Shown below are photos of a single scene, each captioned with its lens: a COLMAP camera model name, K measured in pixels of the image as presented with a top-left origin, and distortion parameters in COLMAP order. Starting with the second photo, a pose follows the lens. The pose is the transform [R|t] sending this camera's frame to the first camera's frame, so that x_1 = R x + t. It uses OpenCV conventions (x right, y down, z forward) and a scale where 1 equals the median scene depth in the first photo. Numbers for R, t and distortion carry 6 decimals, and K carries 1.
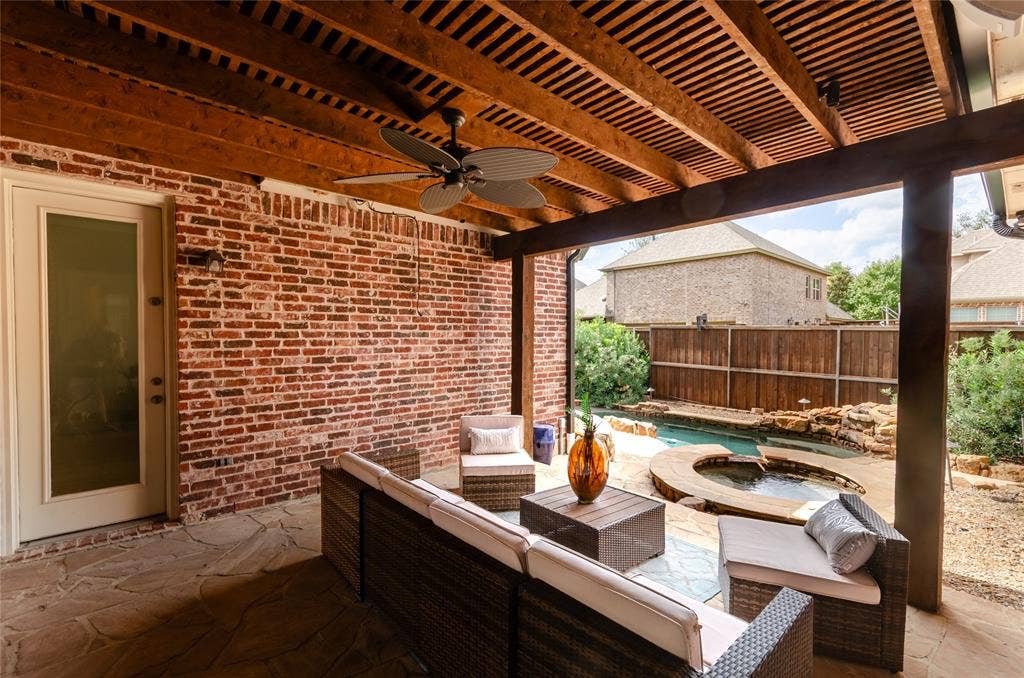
lens RADIAL K [[449.5, 0, 519.7], [0, 449.5, 344.1], [0, 0, 1]] dist [0.000386, 0.000808]
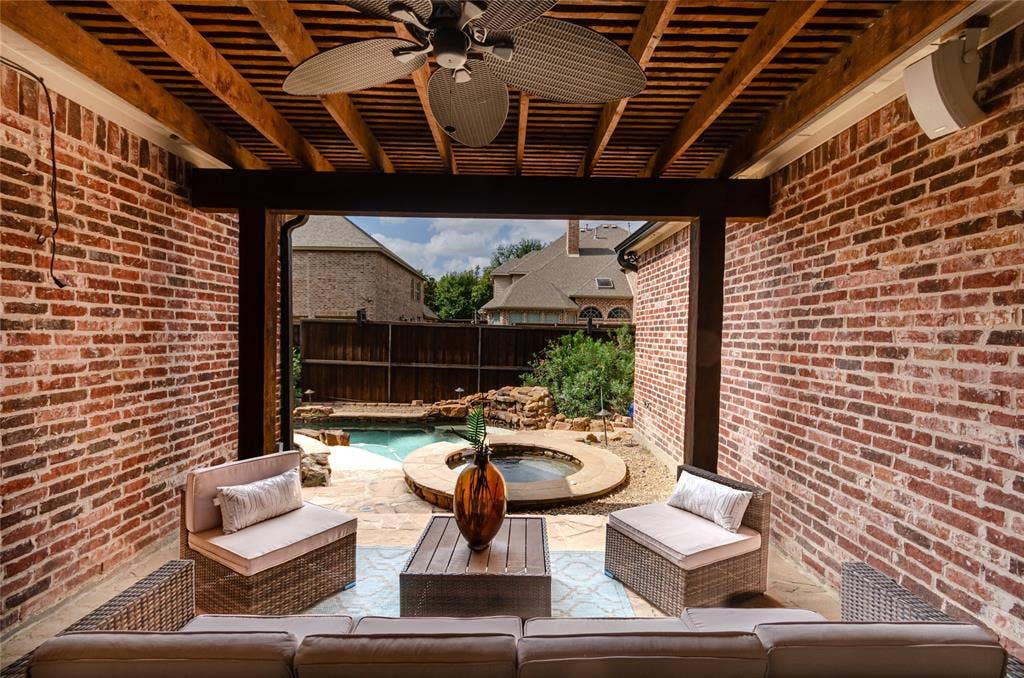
lens RADIAL K [[449.5, 0, 514.2], [0, 449.5, 344.7], [0, 0, 1]] dist [0.000386, 0.000808]
pose [[0.654152, -0.010803, 0.756286, -0.253243], [0.000346, 0.999902, 0.013983, -0.005535], [-0.756363, -0.008885, 0.654092, 0.284822]]
